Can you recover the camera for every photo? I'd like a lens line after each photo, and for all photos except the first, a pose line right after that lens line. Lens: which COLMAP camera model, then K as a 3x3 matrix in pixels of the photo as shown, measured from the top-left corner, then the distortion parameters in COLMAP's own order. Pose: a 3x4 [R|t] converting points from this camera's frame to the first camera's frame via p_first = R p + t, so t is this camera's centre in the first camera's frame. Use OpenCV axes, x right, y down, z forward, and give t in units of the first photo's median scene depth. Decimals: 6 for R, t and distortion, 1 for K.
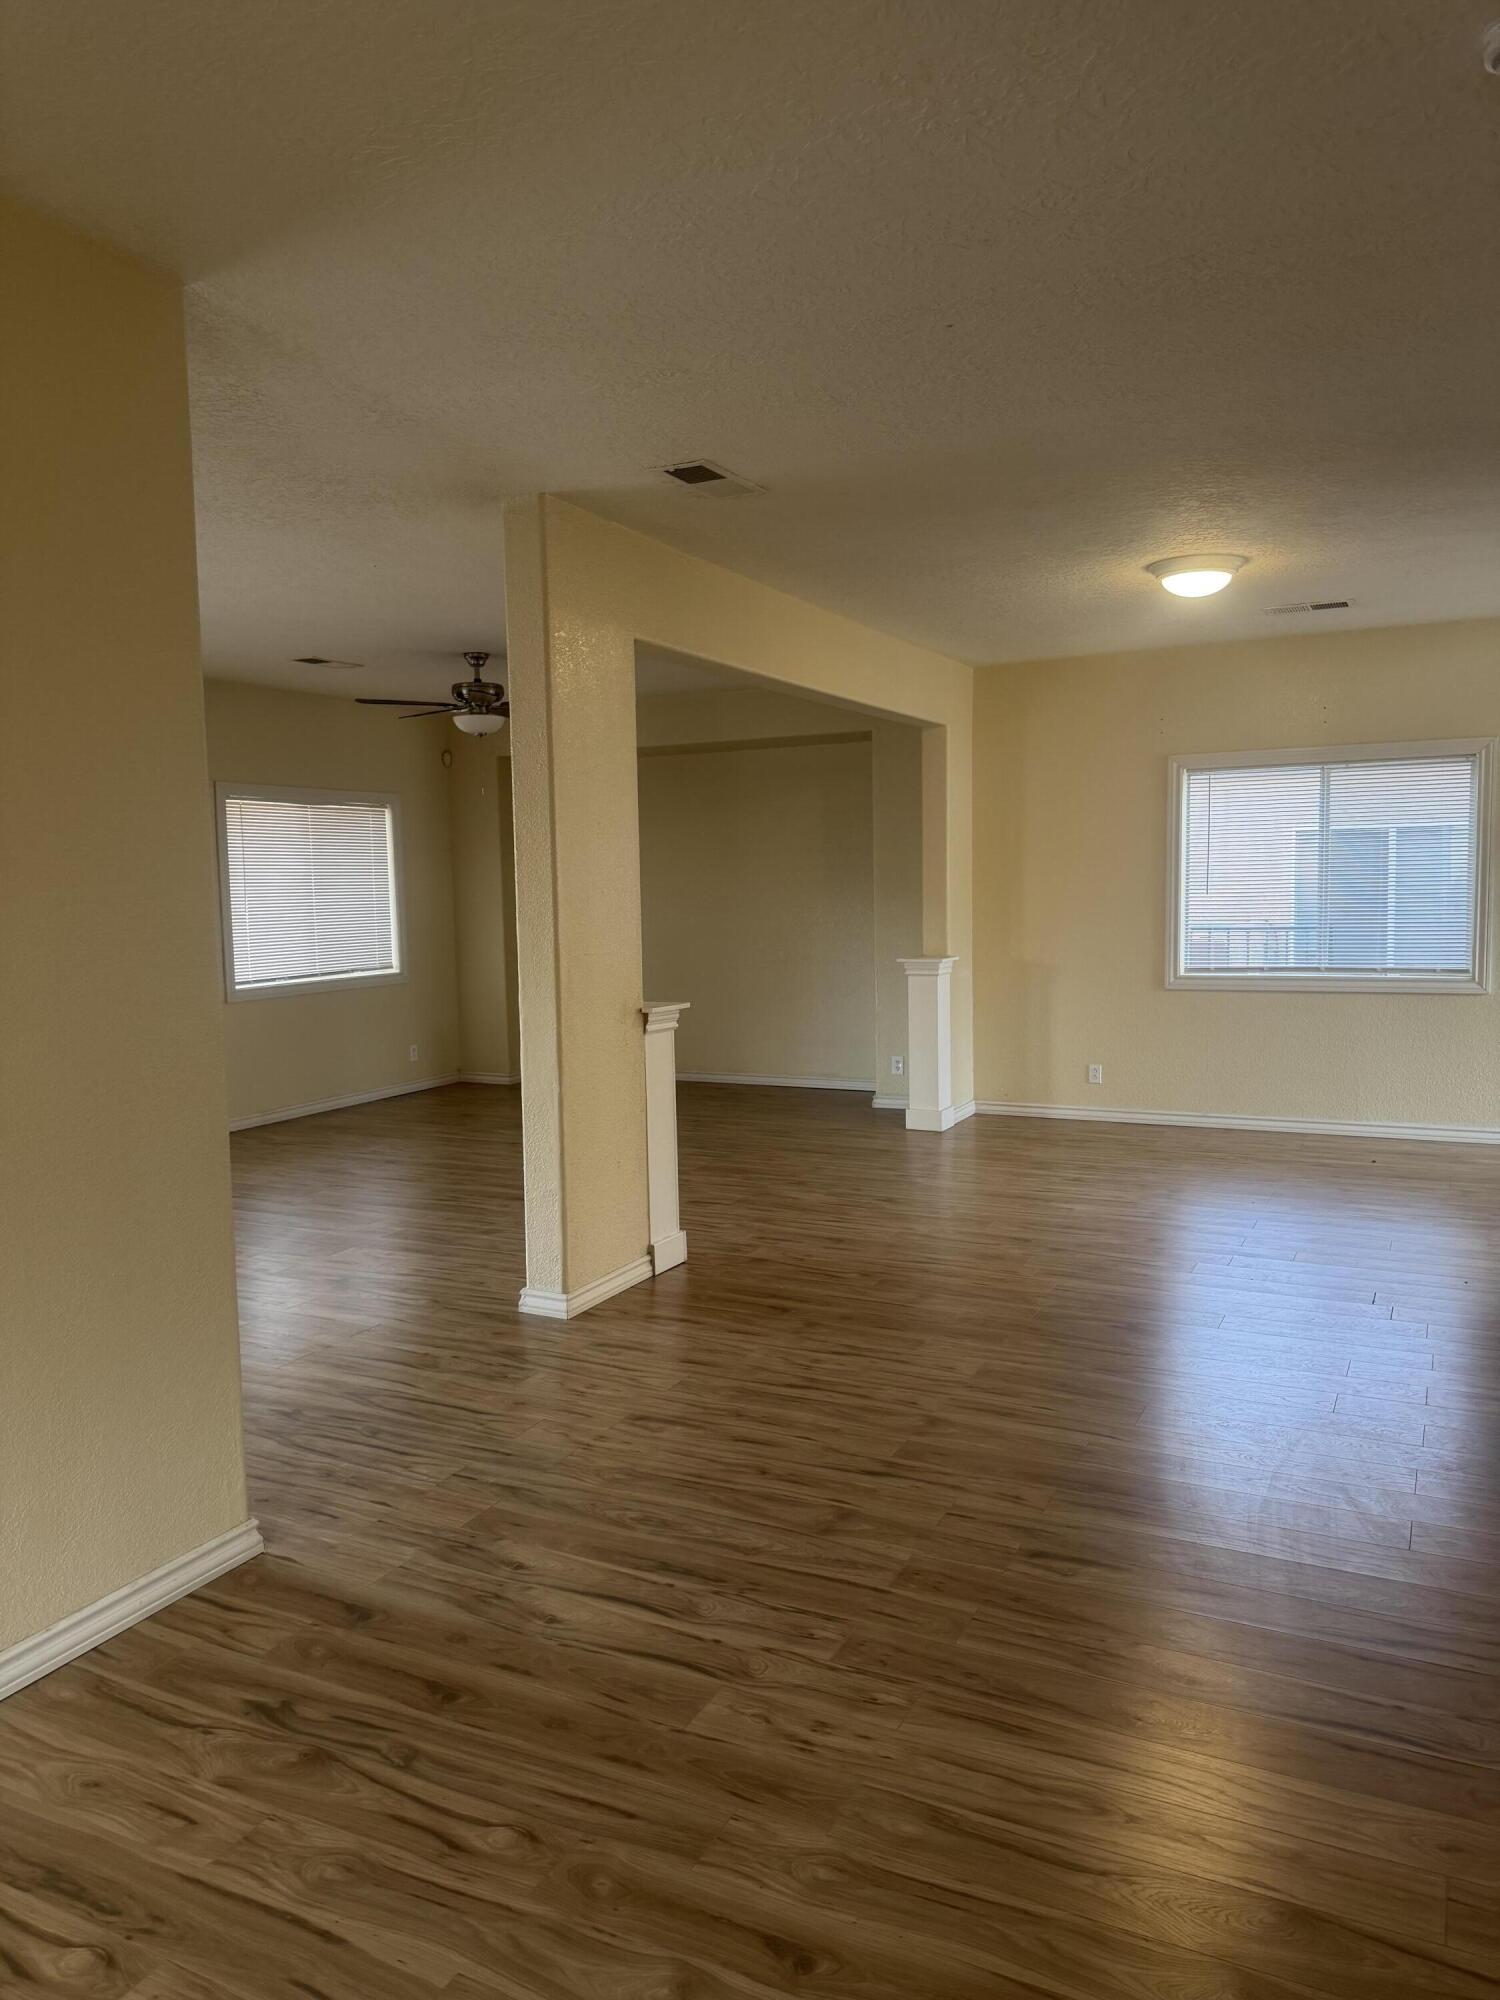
lens RADIAL K [[1415.2, 0, 741.4], [0, 1415.2, 996.0], [0, 0, 1]] dist [0.037009, -0.041776]
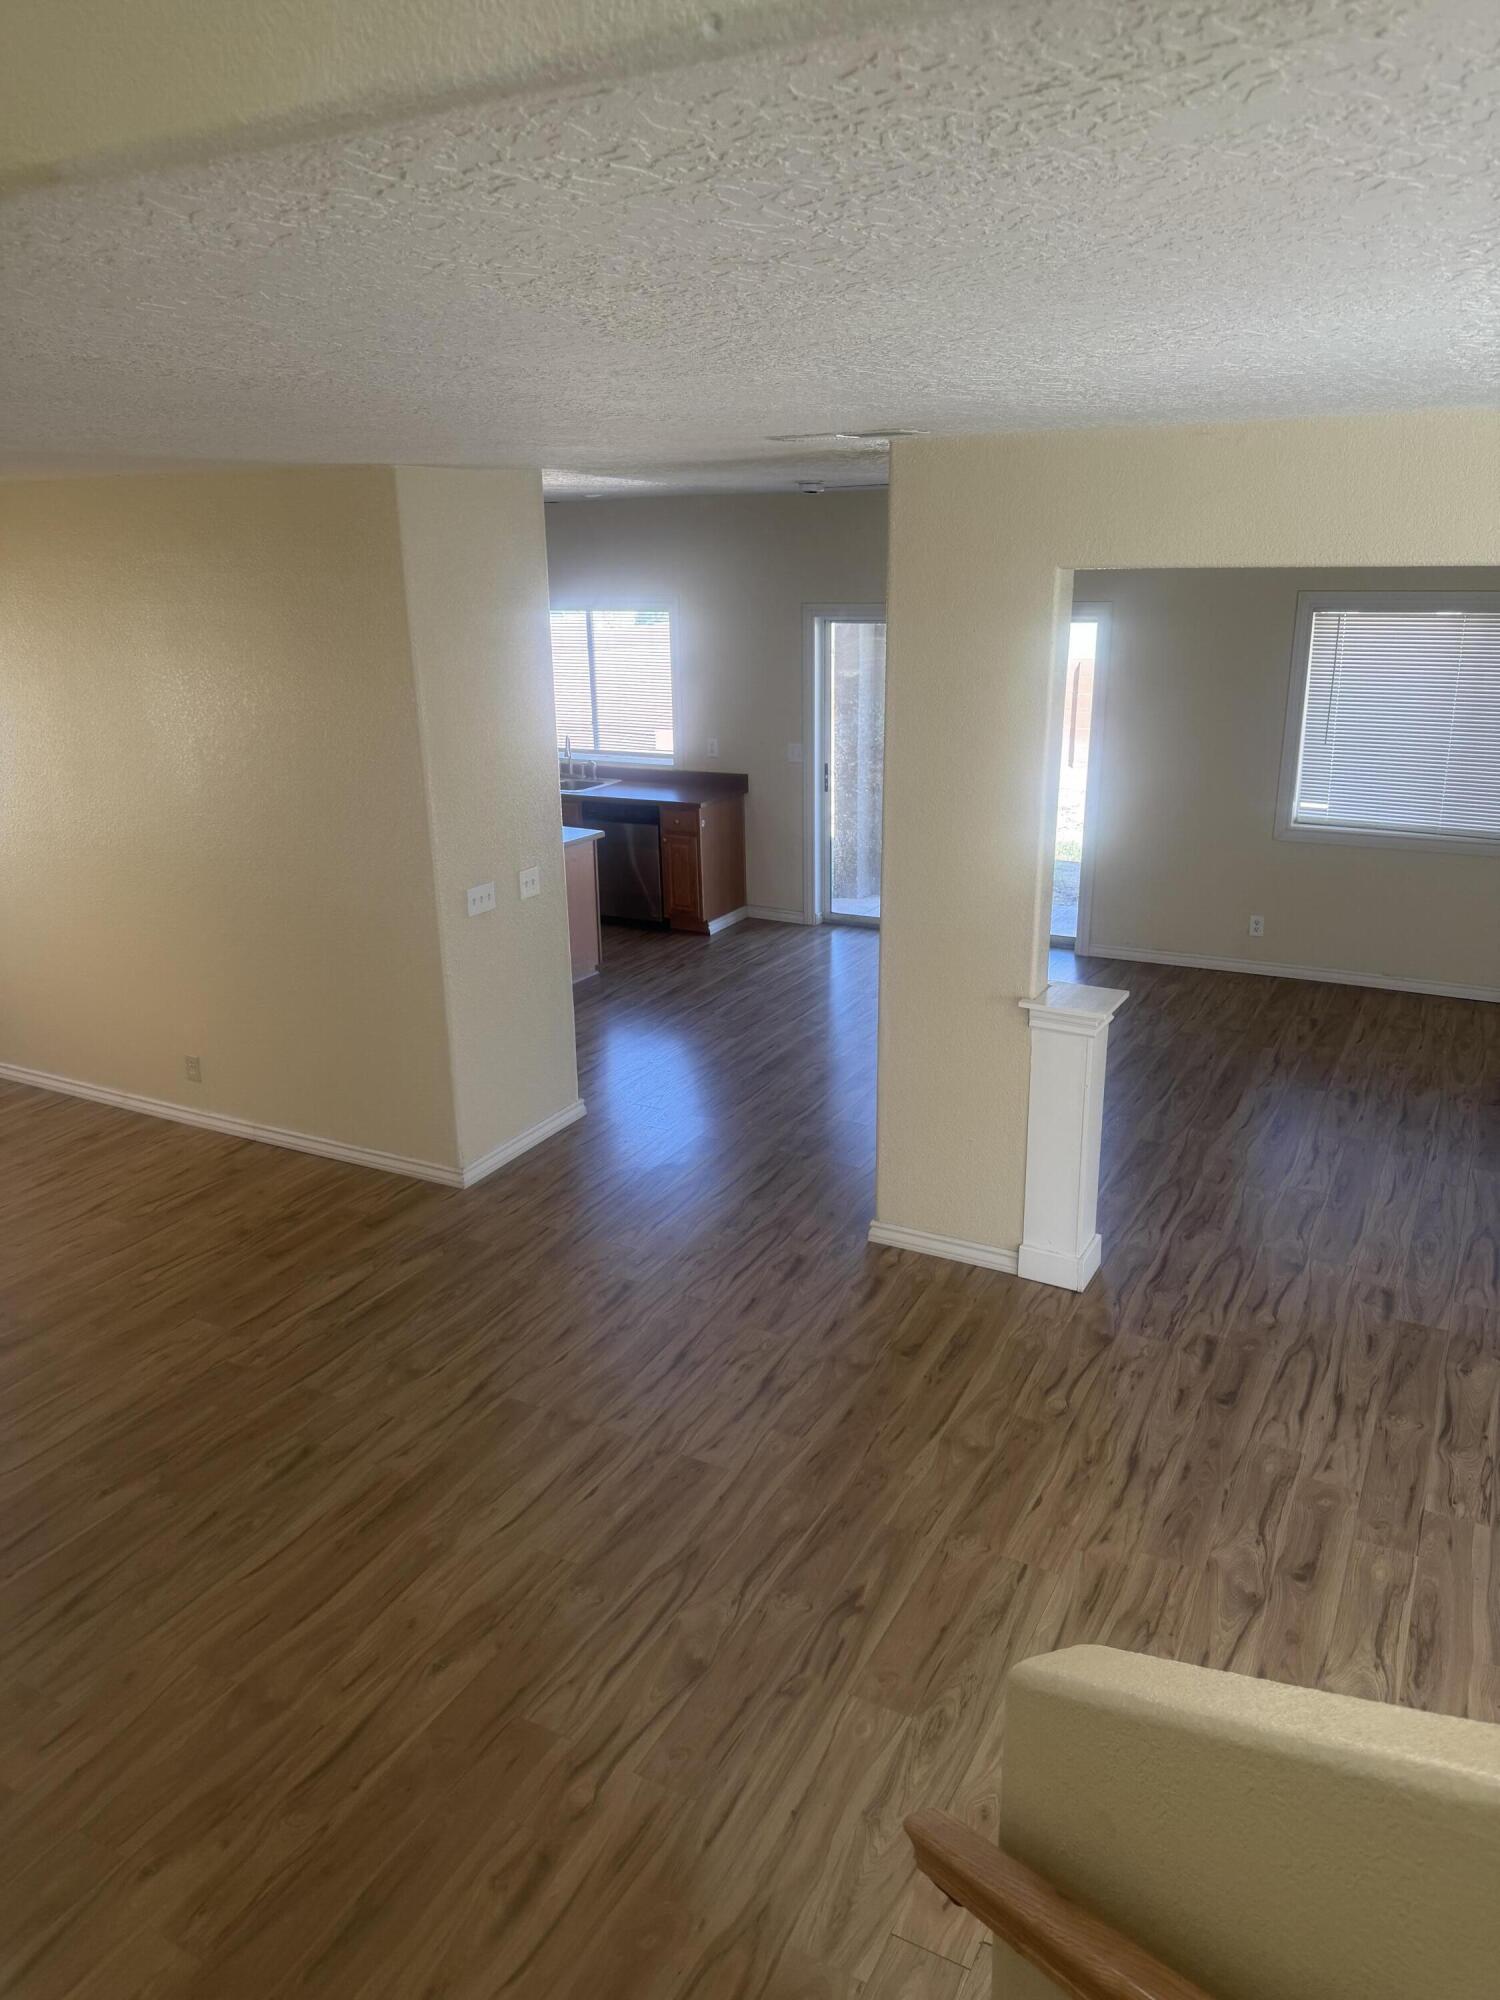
lens RADIAL K [[1415.2, 0, 757.7], [0, 1415.2, 998.9], [0, 0, 1]] dist [0.037009, -0.041776]
pose [[-0.007691, 0.311355, -0.950263, 1.226213], [-0.086929, 0.946485, 0.310821, -0.399833], [0.996185, 0.084996, 0.019786, 1.281013]]
